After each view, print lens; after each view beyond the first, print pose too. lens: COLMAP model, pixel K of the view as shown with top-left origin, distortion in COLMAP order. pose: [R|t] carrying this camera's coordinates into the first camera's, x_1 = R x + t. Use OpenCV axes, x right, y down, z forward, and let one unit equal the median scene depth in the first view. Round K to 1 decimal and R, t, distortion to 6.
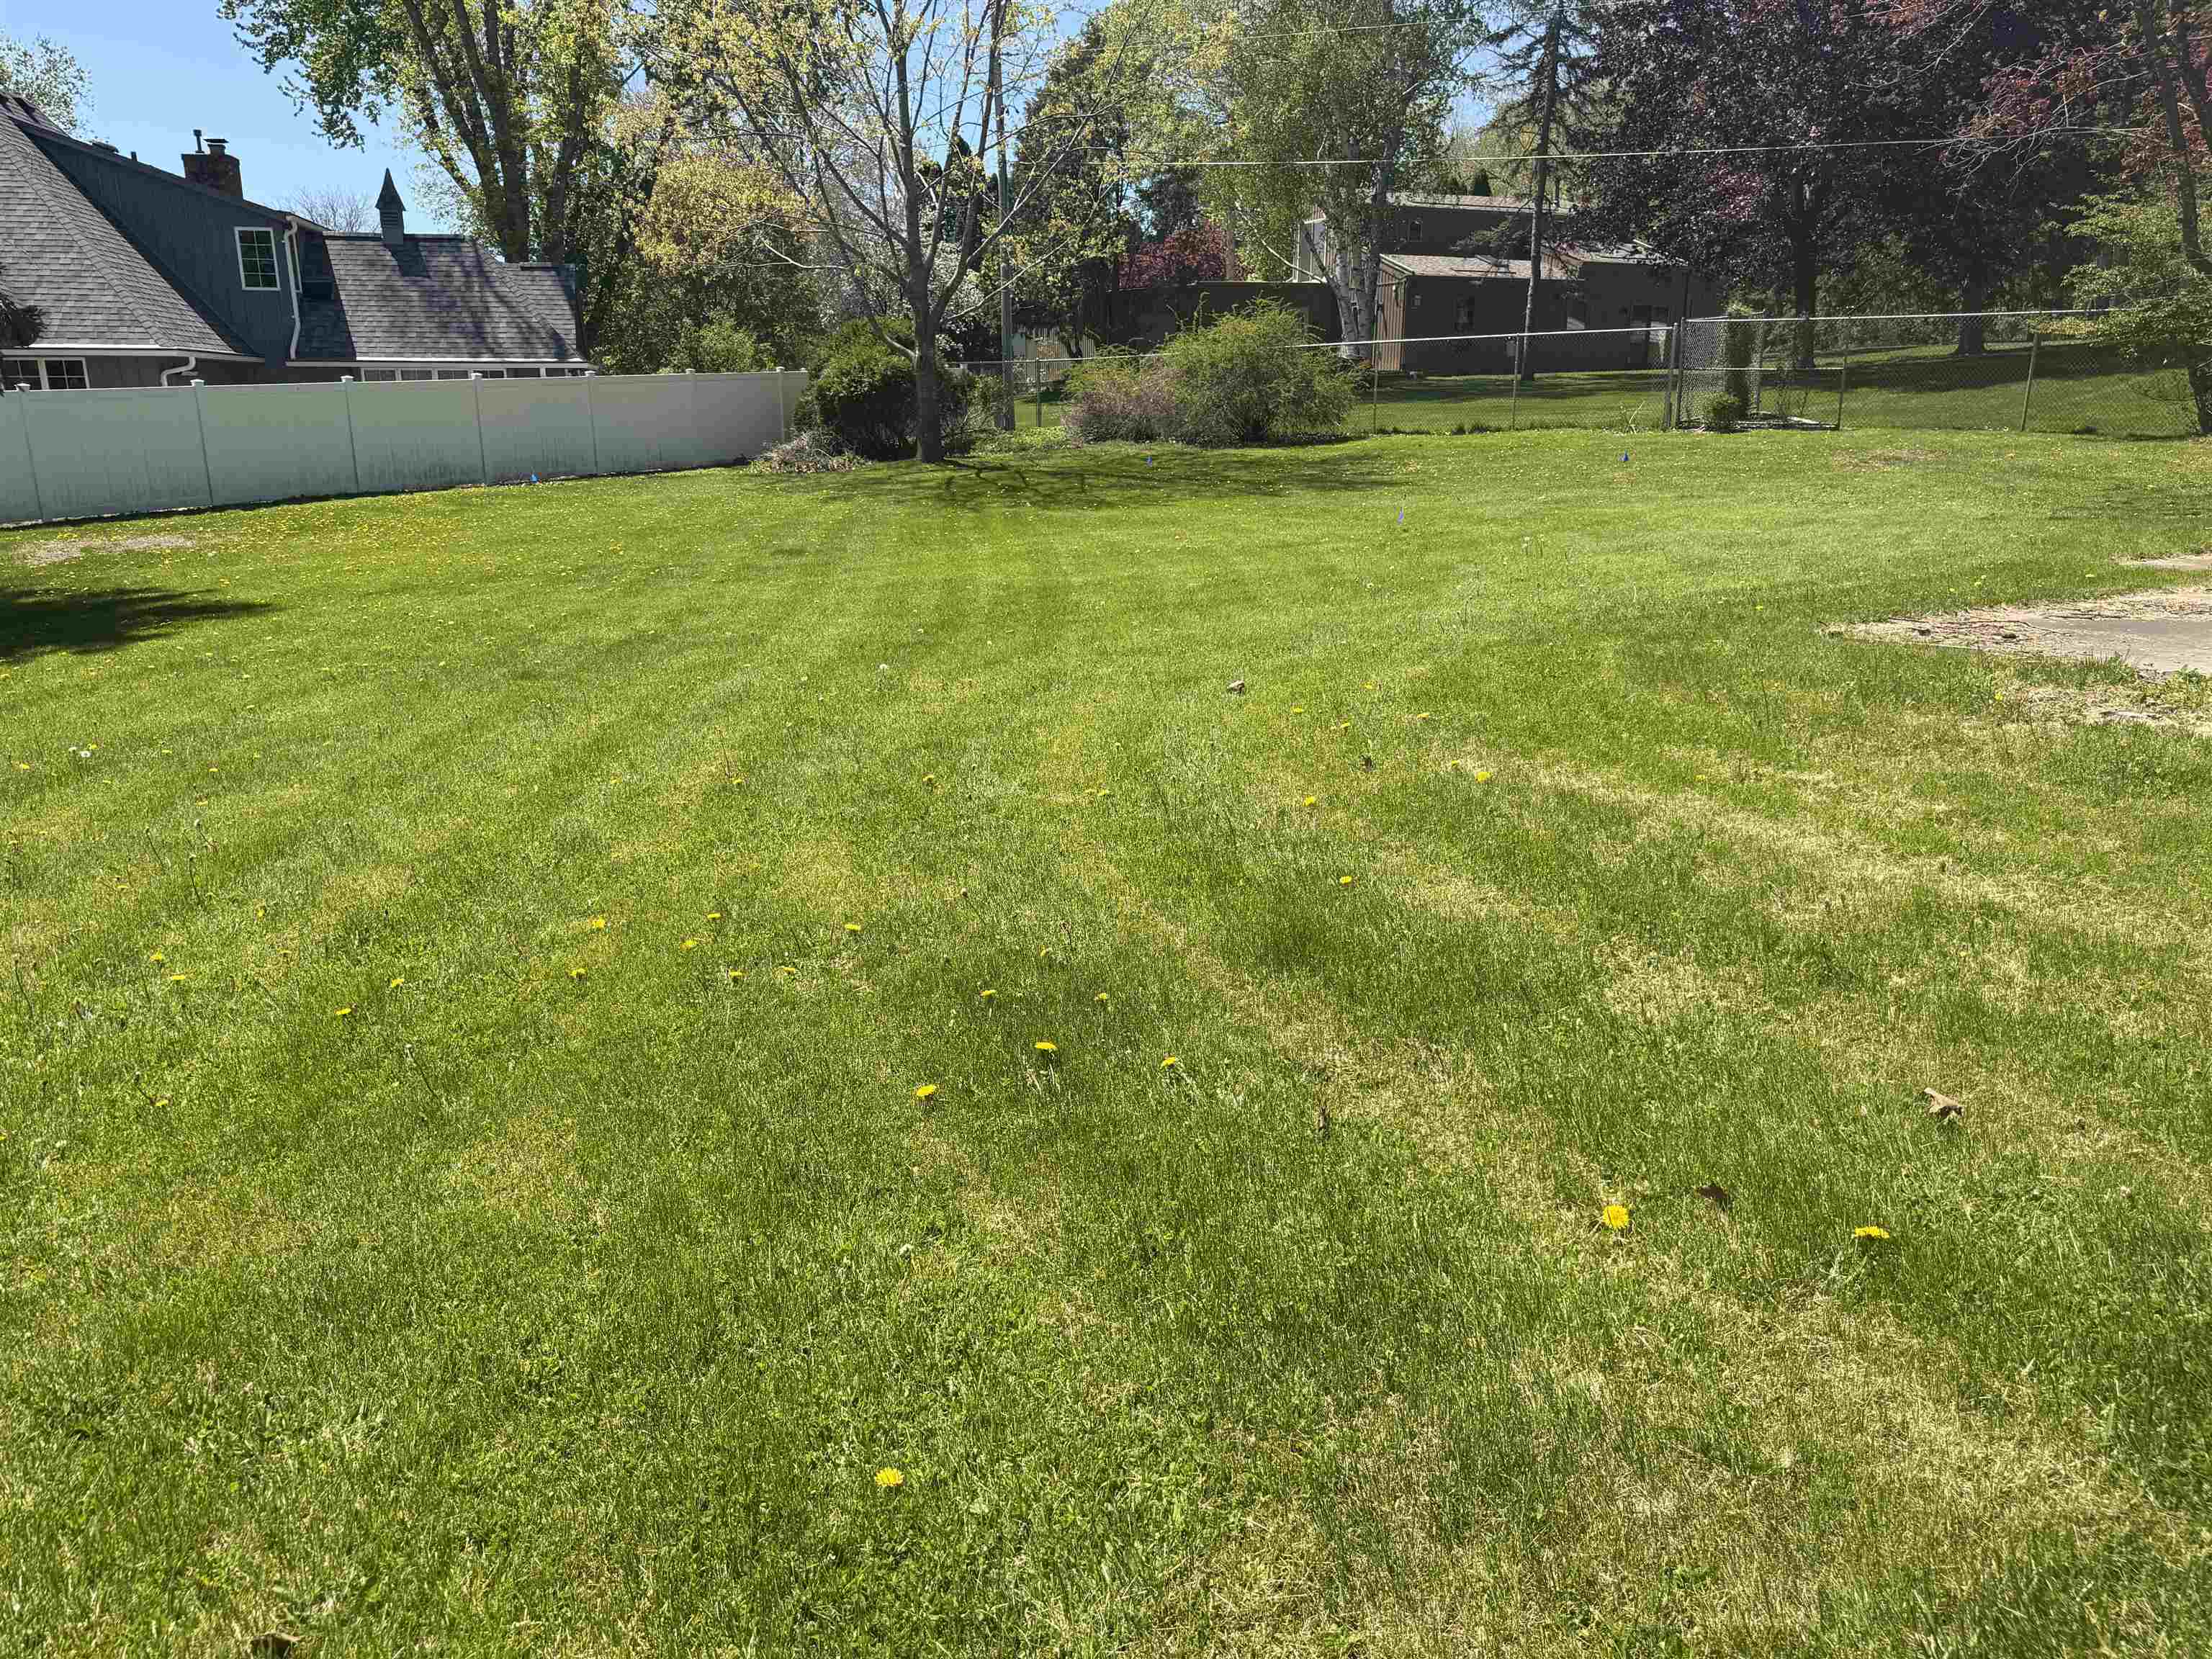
lens RADIAL K [[1533.0, 0, 1097.9], [0, 1533.0, 818.7], [0, 0, 1]] dist [0.045728, -0.043802]
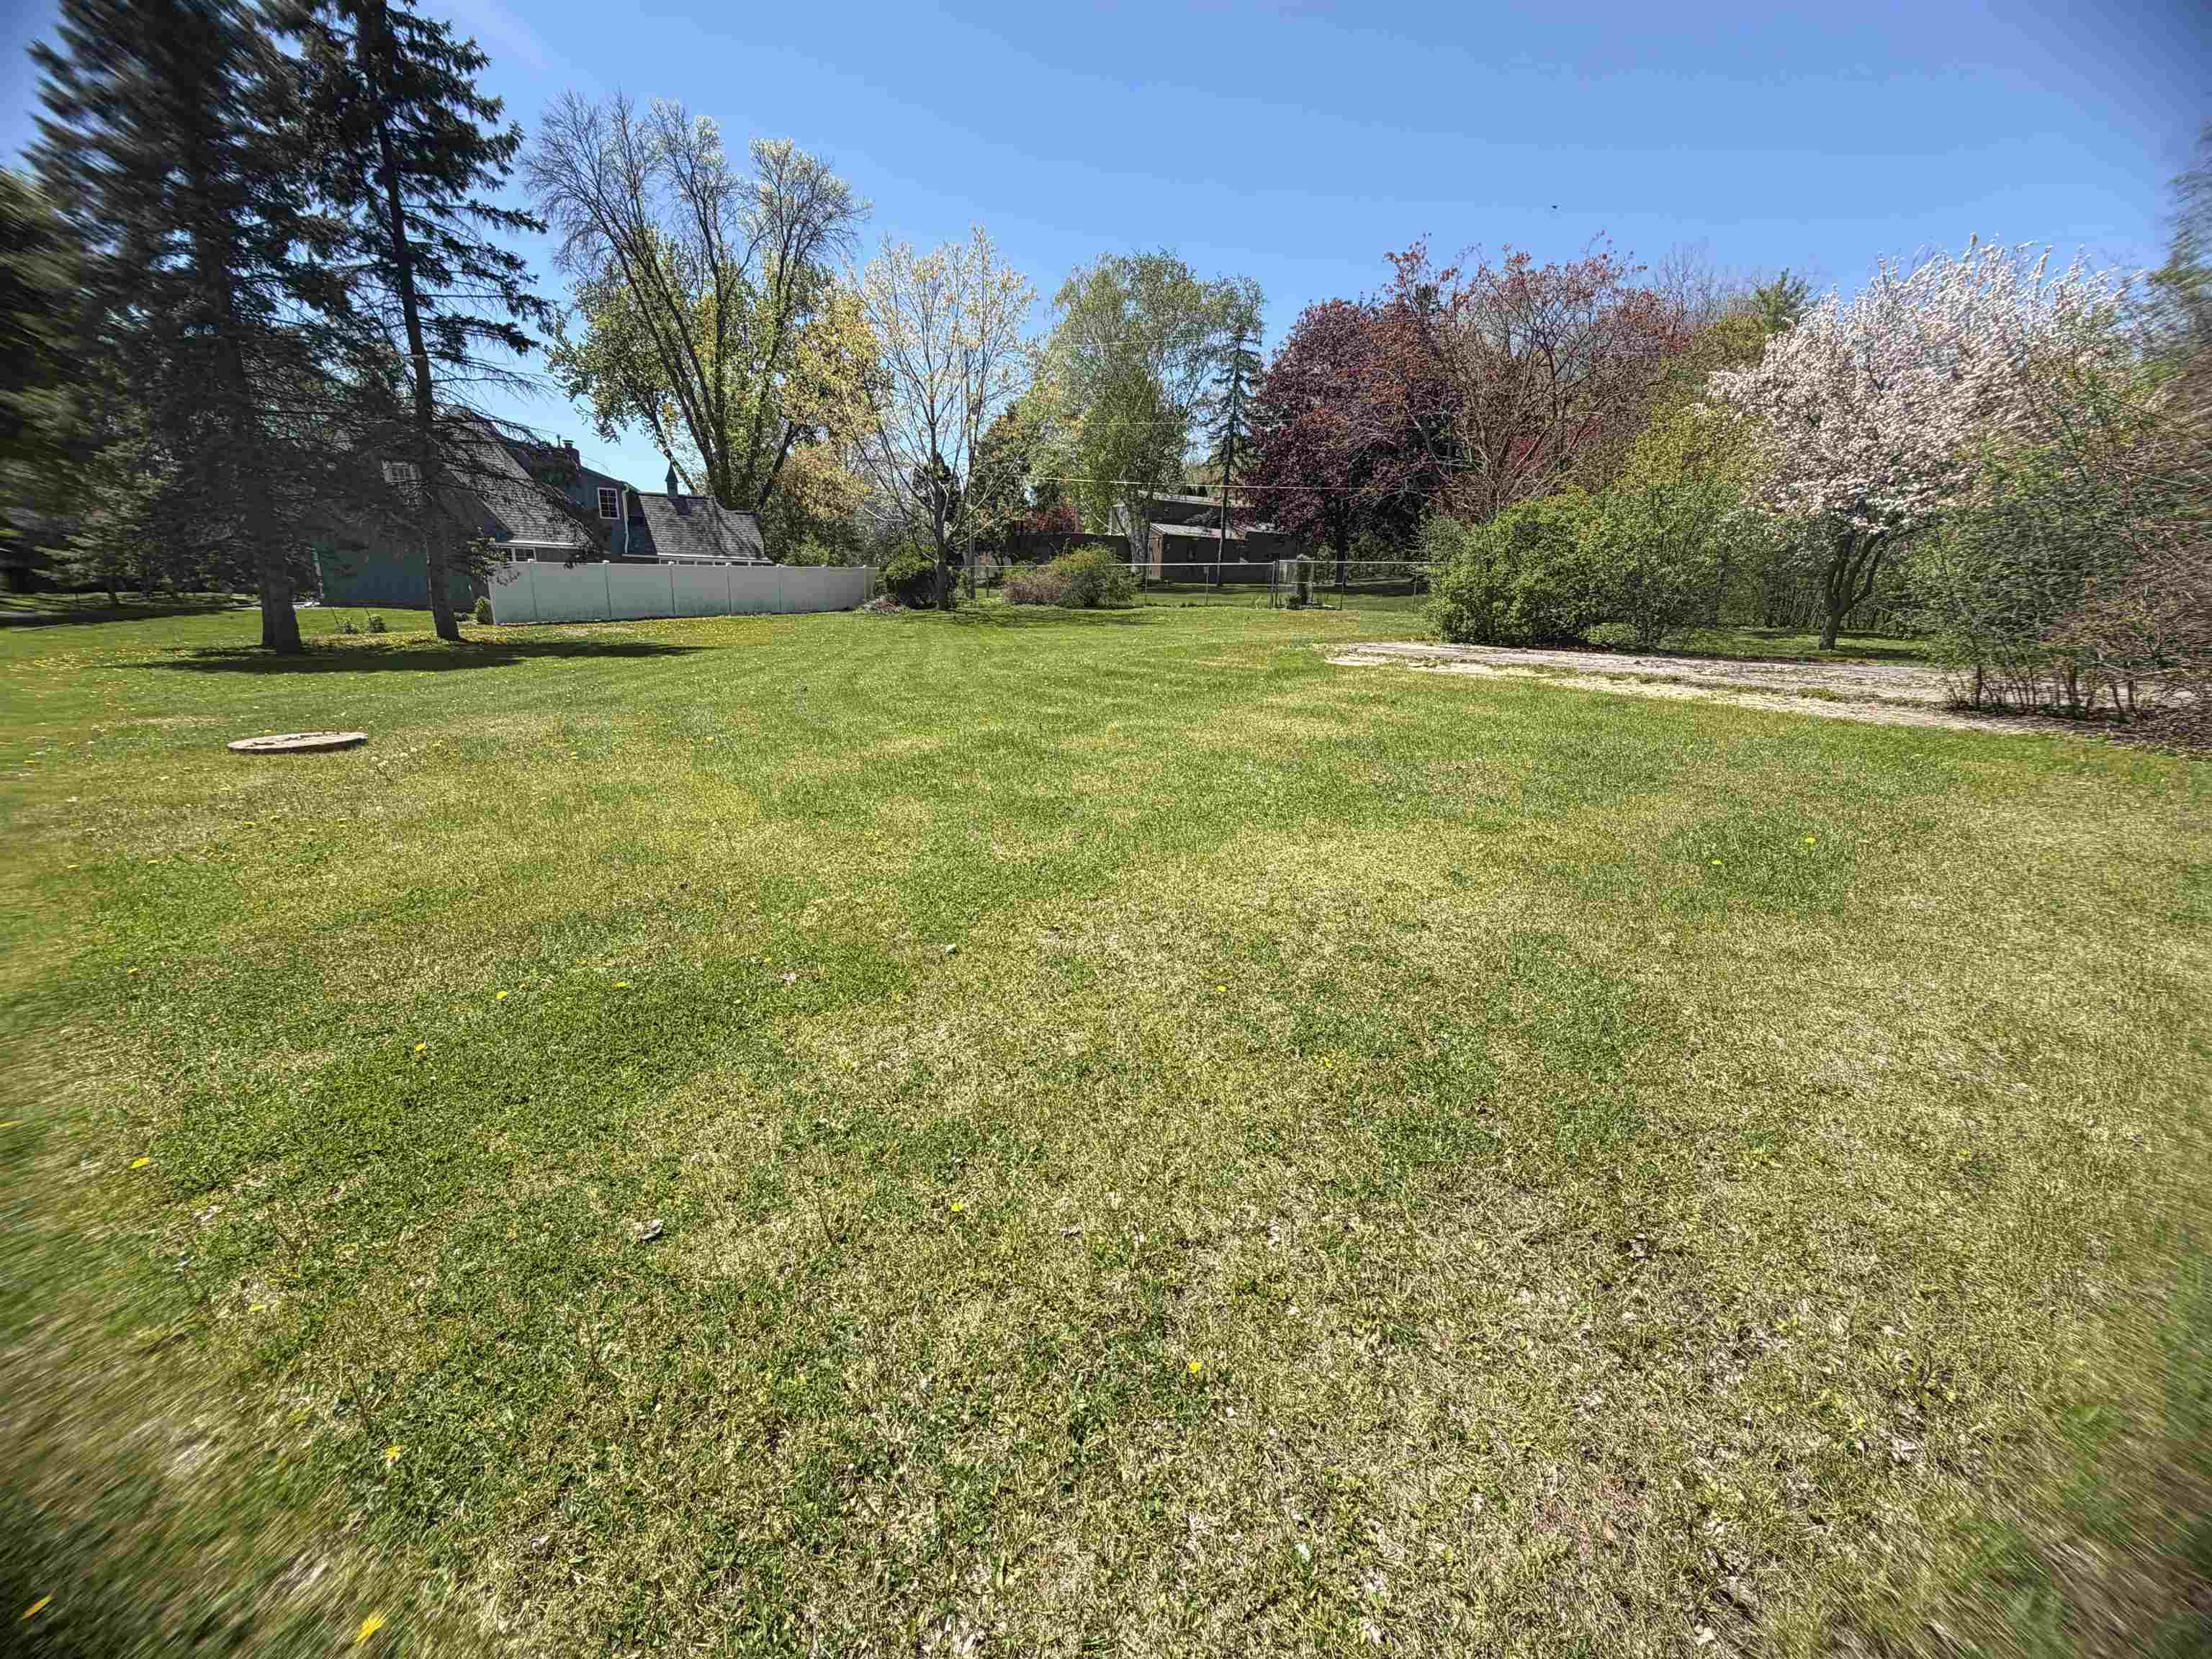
lens RADIAL K [[867.8, 0, 1091.8], [0, 867.8, 811.4], [0, 0, 1]] dist [0.010348, 0.000587]
pose [[0.993977, 0.007404, 0.109334, -0.032082], [-0.005094, 0.999758, -0.021388, 0.077015], [-0.109466, 0.020703, 0.993775, -0.237570]]
